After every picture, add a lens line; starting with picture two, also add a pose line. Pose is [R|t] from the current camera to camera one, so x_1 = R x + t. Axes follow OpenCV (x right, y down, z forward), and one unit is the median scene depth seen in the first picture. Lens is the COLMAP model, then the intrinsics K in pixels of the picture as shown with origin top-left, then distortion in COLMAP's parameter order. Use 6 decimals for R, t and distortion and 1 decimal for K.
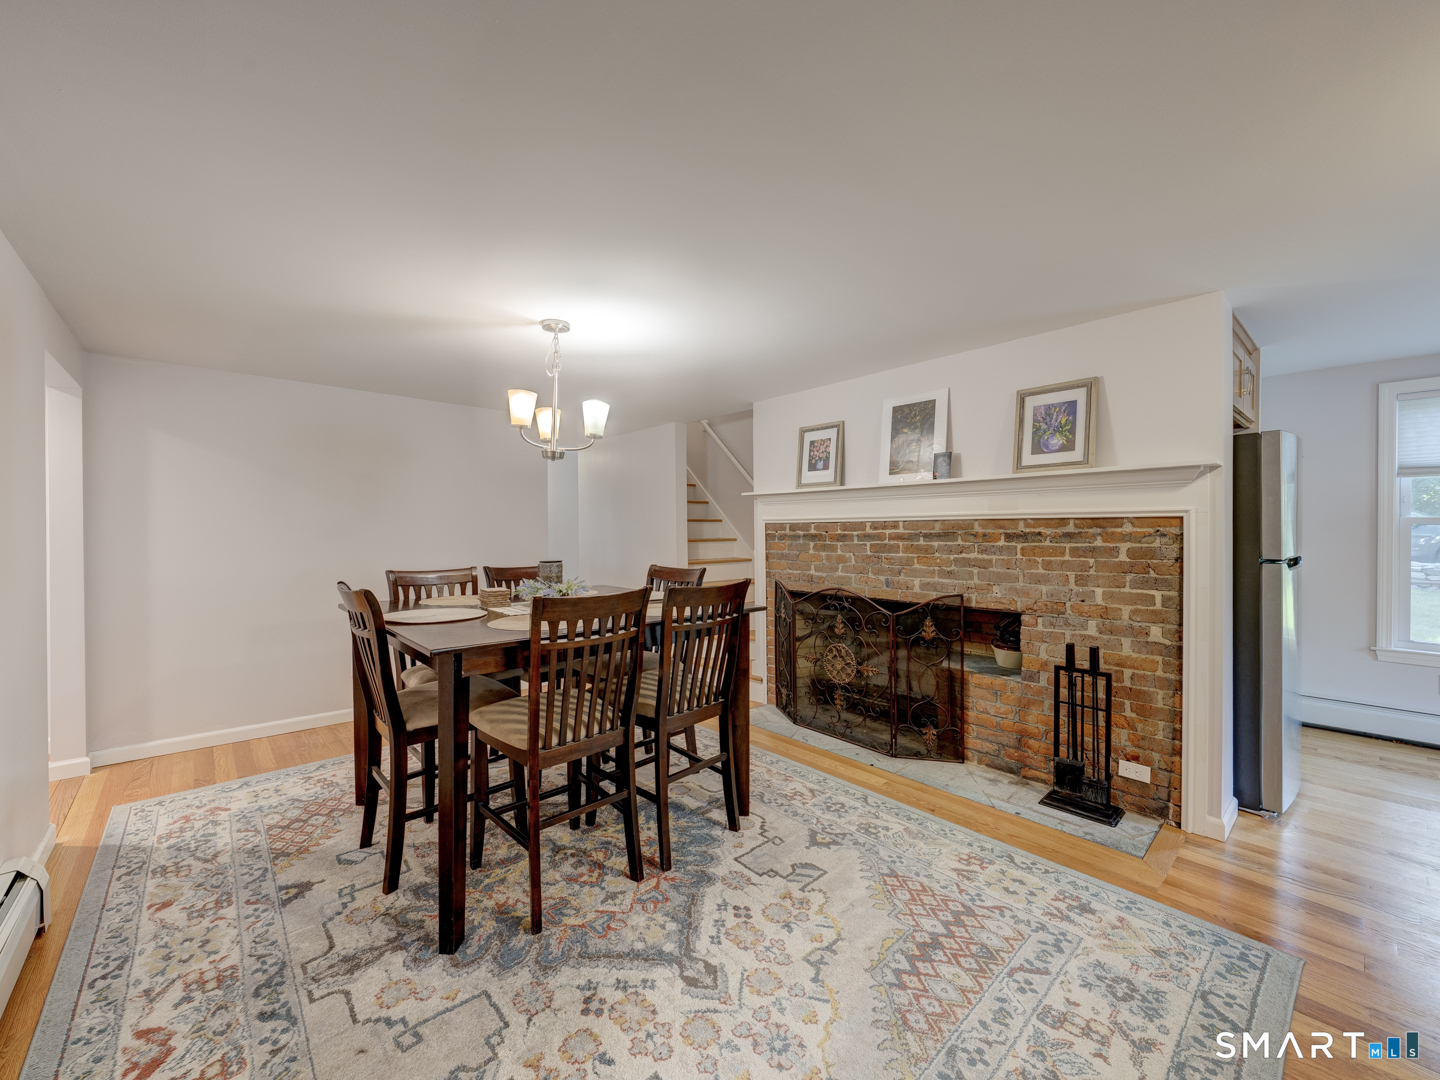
lens RADIAL K [[576.2, 0, 720.0], [0, 576.2, 540.0], [0, 0, 1]] dist [-0.006780, 0.000166]
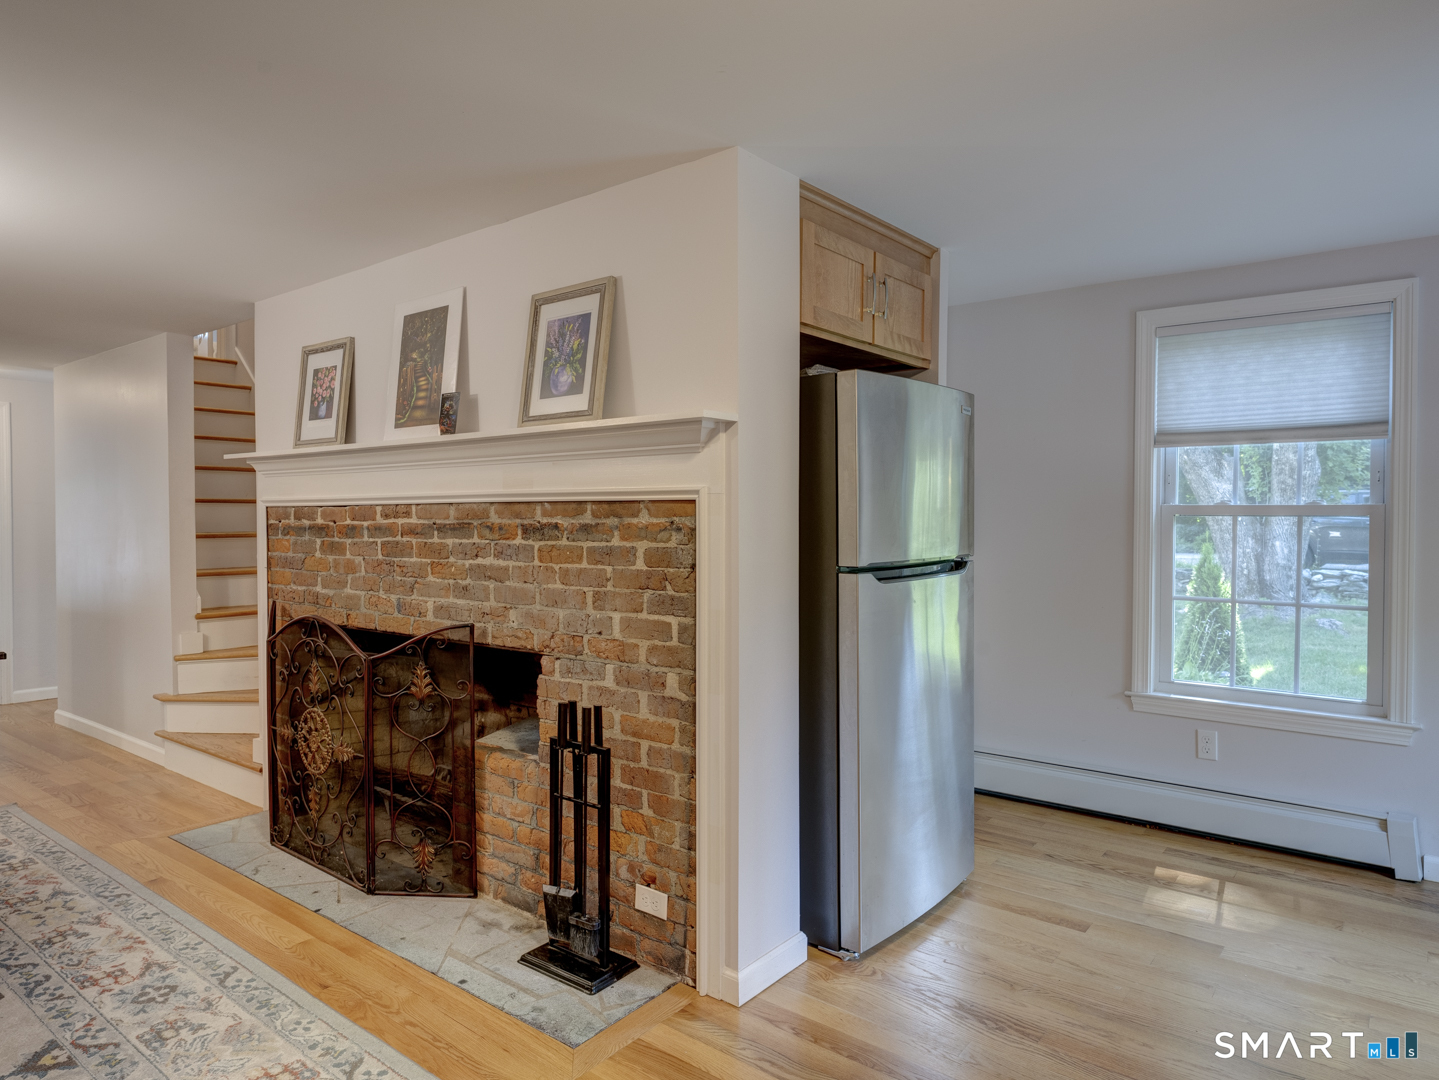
lens RADIAL K [[898.2, 0, 719.5], [0, 898.2, 540.0], [0, 0, 1]] dist [0.001434, -0.001026]
pose [[0.985862, 0.001836, 0.167550, 0.594240], [-0.002882, 0.999978, 0.006002, -0.002271], [-0.167536, -0.006400, 0.985845, 0.010493]]
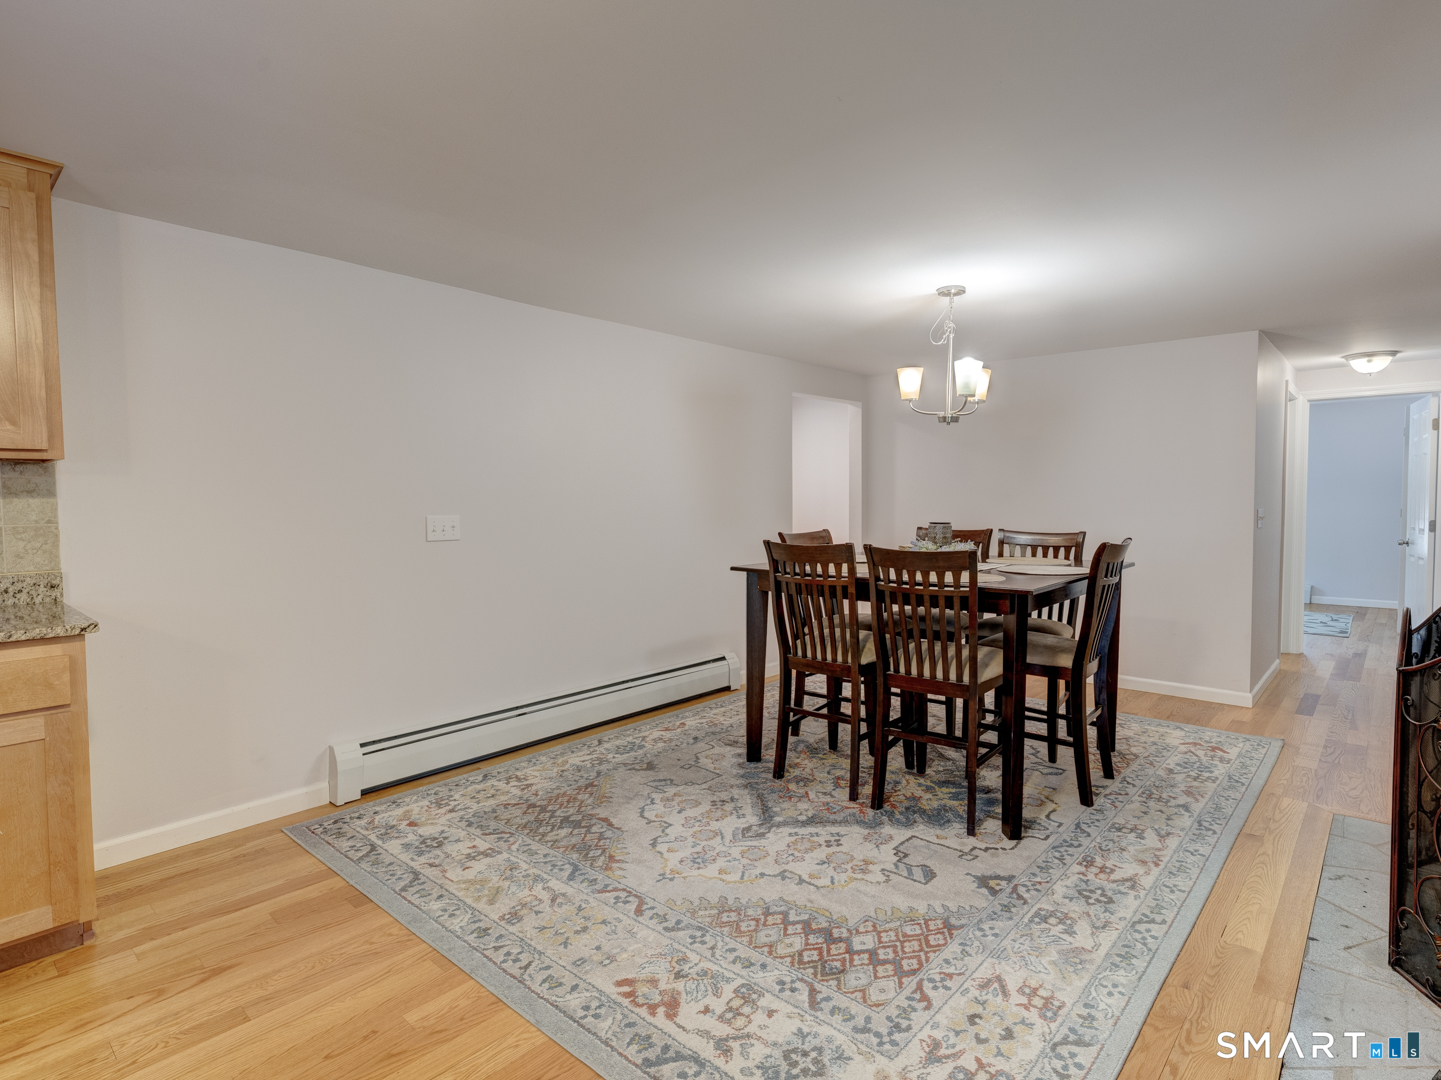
lens RADIAL K [[763.9, 0, 721.5], [0, 763.9, 532.4], [0, 0, 1]] dist [0.005439, 0.000323]
pose [[0.098225, 0.046425, -0.994081, 1.011922], [-0.008425, 0.998914, 0.045819, -0.004711], [0.995129, 0.003874, 0.098510, 0.453851]]
